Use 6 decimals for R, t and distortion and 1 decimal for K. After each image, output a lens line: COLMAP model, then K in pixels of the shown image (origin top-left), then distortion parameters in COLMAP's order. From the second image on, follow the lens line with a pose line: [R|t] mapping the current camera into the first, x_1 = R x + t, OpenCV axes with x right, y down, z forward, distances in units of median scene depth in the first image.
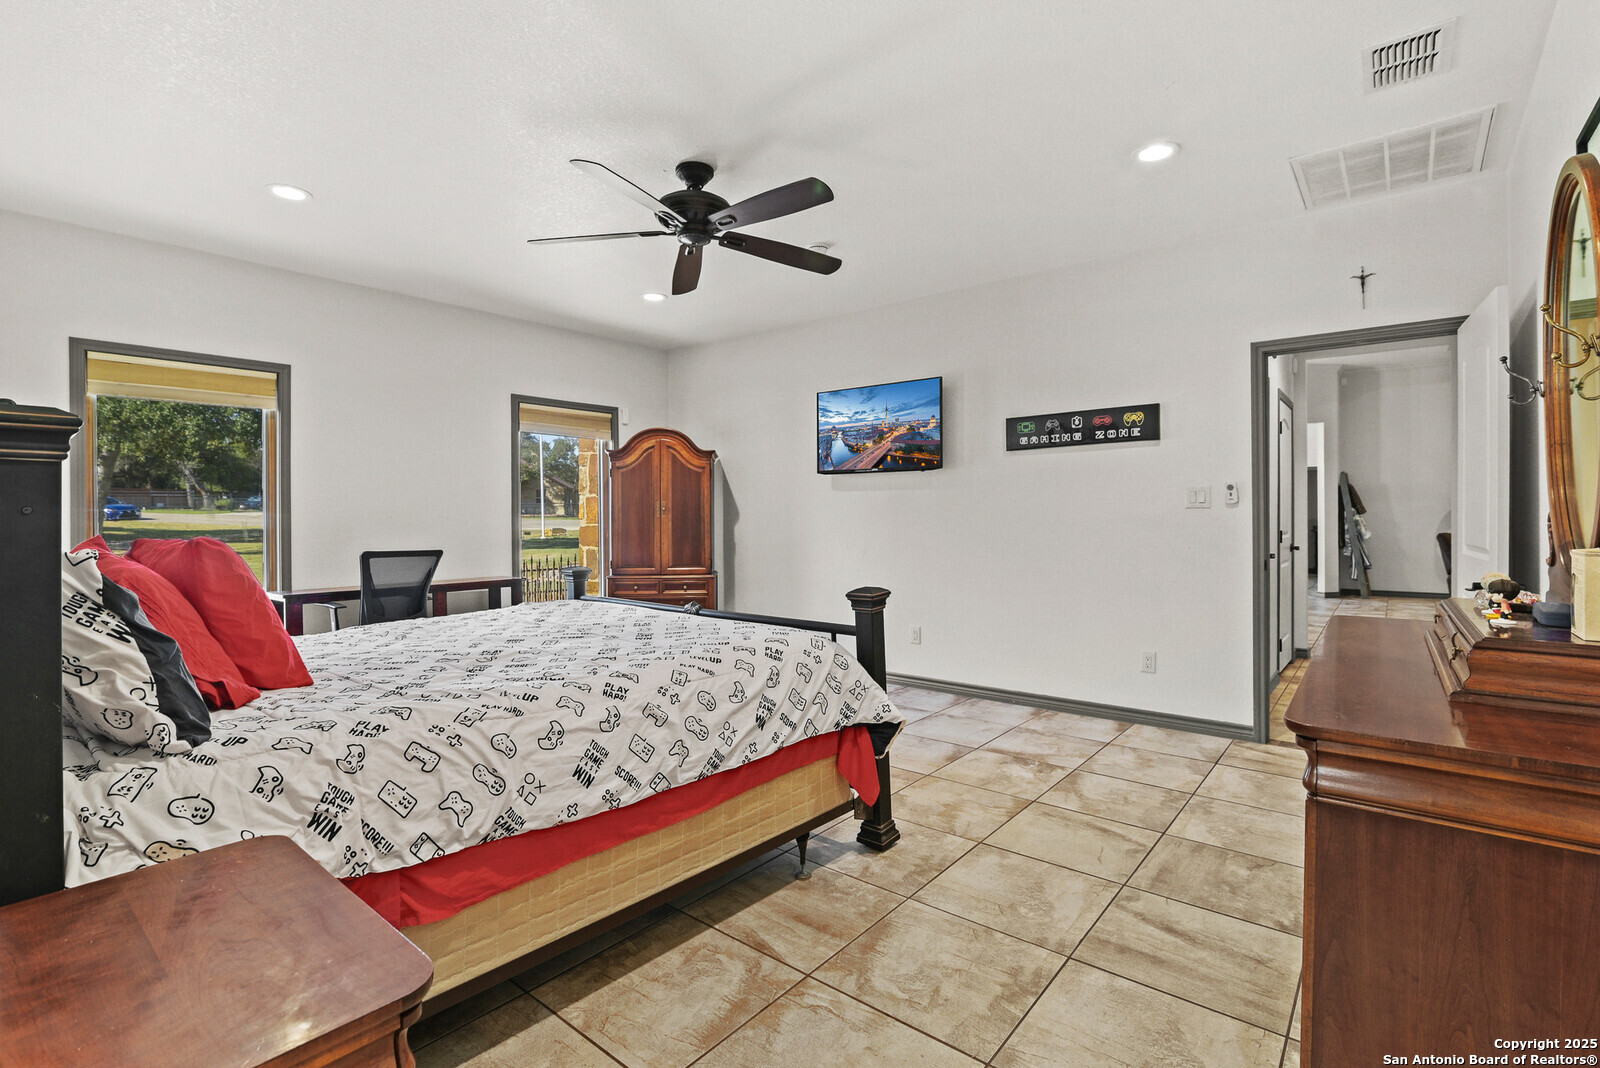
lens RADIAL K [[741.2, 0, 801.7], [0, 741.2, 524.0], [0, 0, 1]] dist [-0.014772, 0.003993]
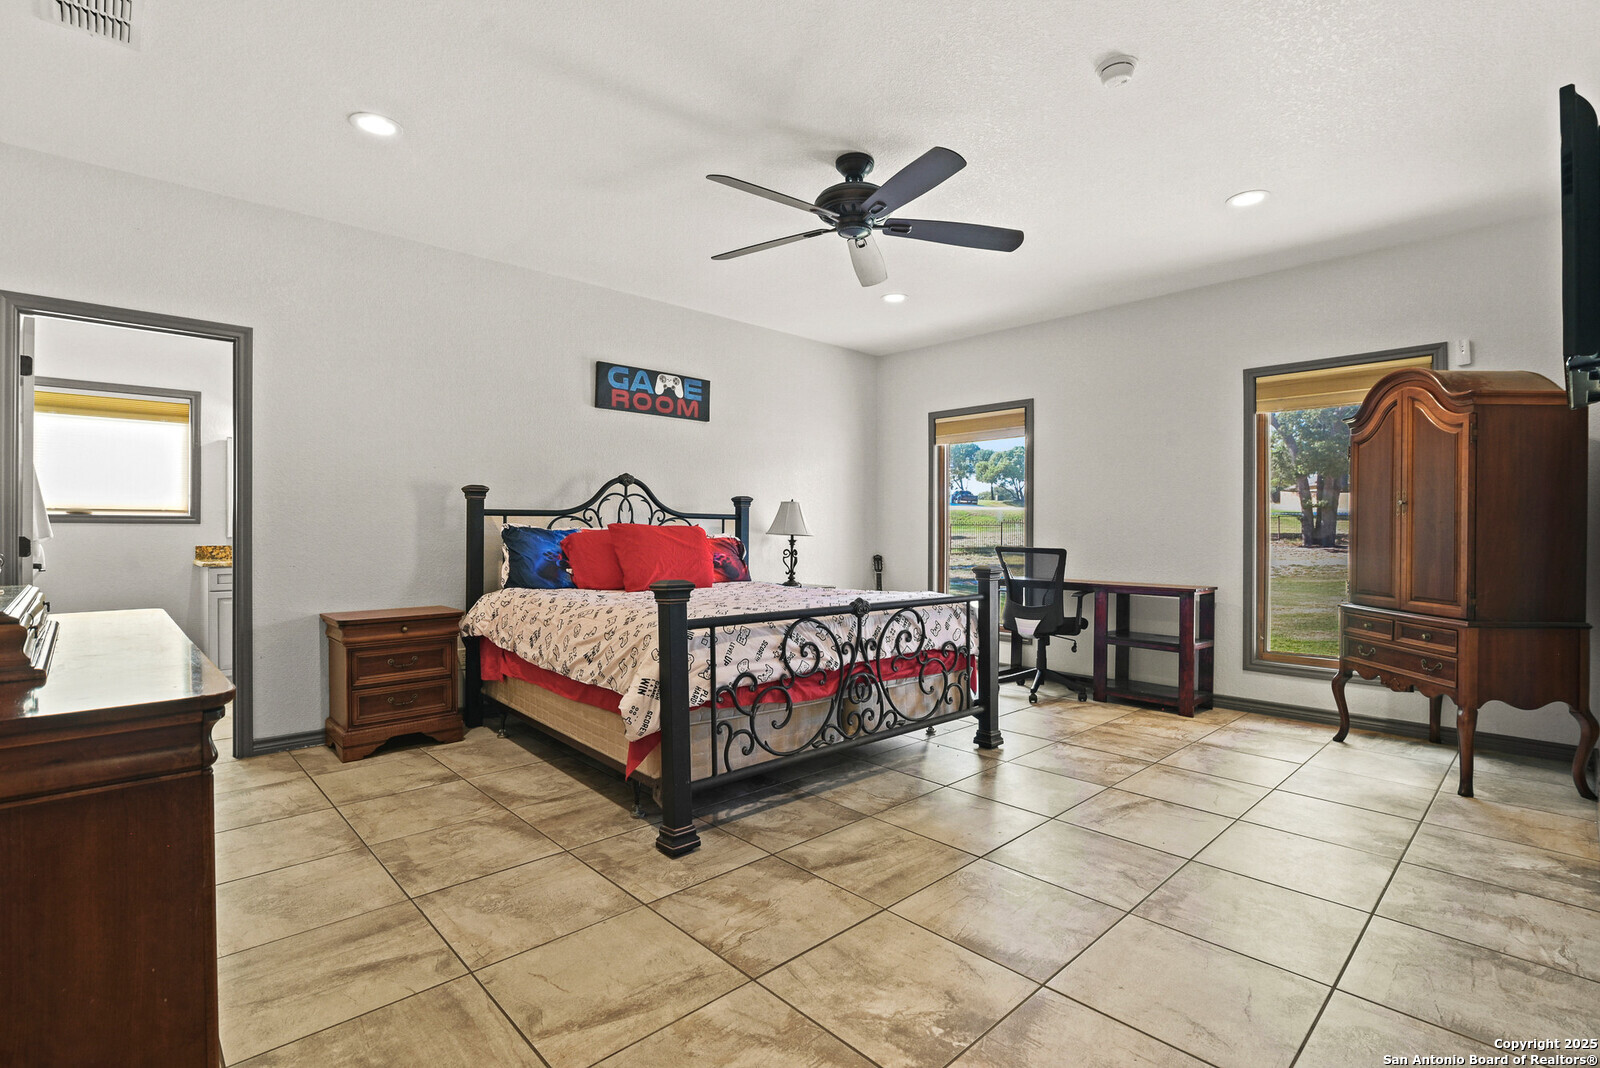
lens RADIAL K [[741.2, 0, 803.1], [0, 741.2, 529.4], [0, 0, 1]] dist [-0.014772, 0.003993]
pose [[-0.124246, 0.006843, -0.992228, 1.213378], [-0.011677, 0.999897, 0.008358, 0.007488], [0.992183, 0.012624, -0.124153, 1.498028]]
